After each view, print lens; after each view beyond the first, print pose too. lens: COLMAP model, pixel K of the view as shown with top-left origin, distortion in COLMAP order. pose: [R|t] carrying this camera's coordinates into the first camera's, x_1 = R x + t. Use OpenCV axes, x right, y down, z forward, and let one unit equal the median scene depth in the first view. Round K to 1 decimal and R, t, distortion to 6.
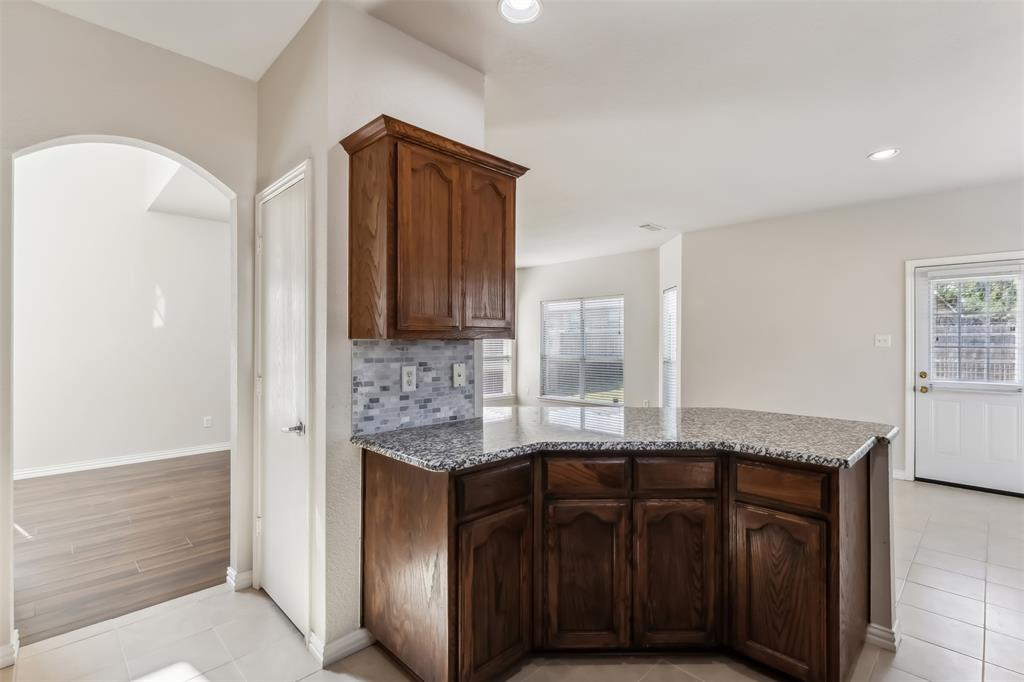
lens RADIAL K [[476.9, 0, 514.0], [0, 476.9, 343.7], [0, 0, 1]] dist [0.003286, -0.000571]
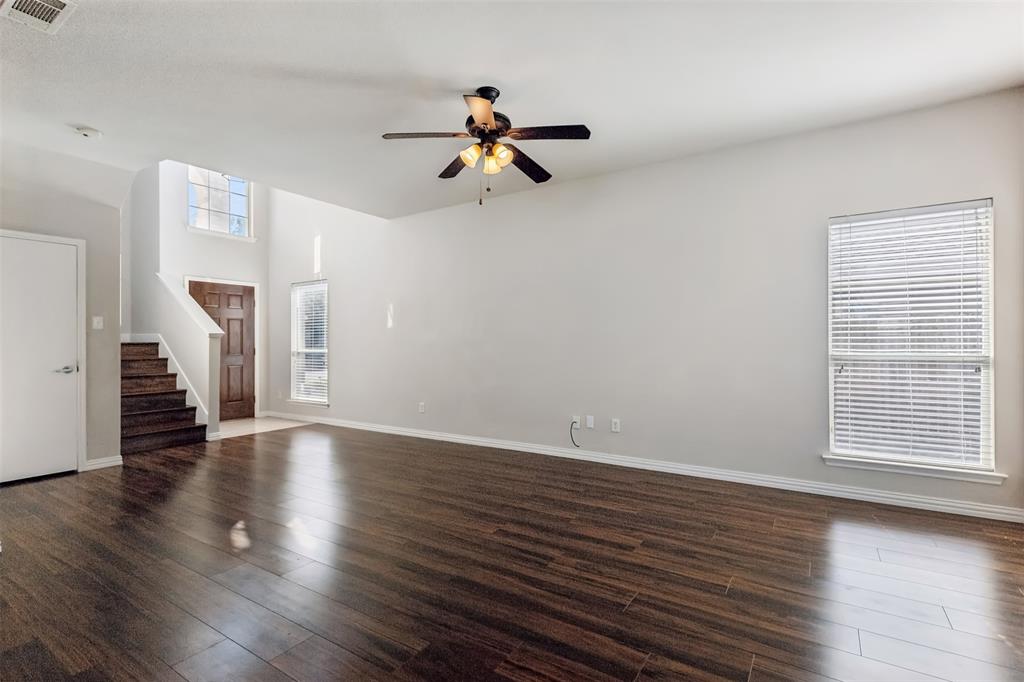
lens RADIAL K [[474.0, 0, 517.0], [0, 474.0, 338.9], [0, 0, 1]] dist [-0.000171, -0.000243]
pose [[0.212086, -0.012557, -0.977170, 1.112521], [0.000331, 0.999918, -0.012777, 0.076753], [0.977251, 0.002387, 0.212073, 2.724871]]
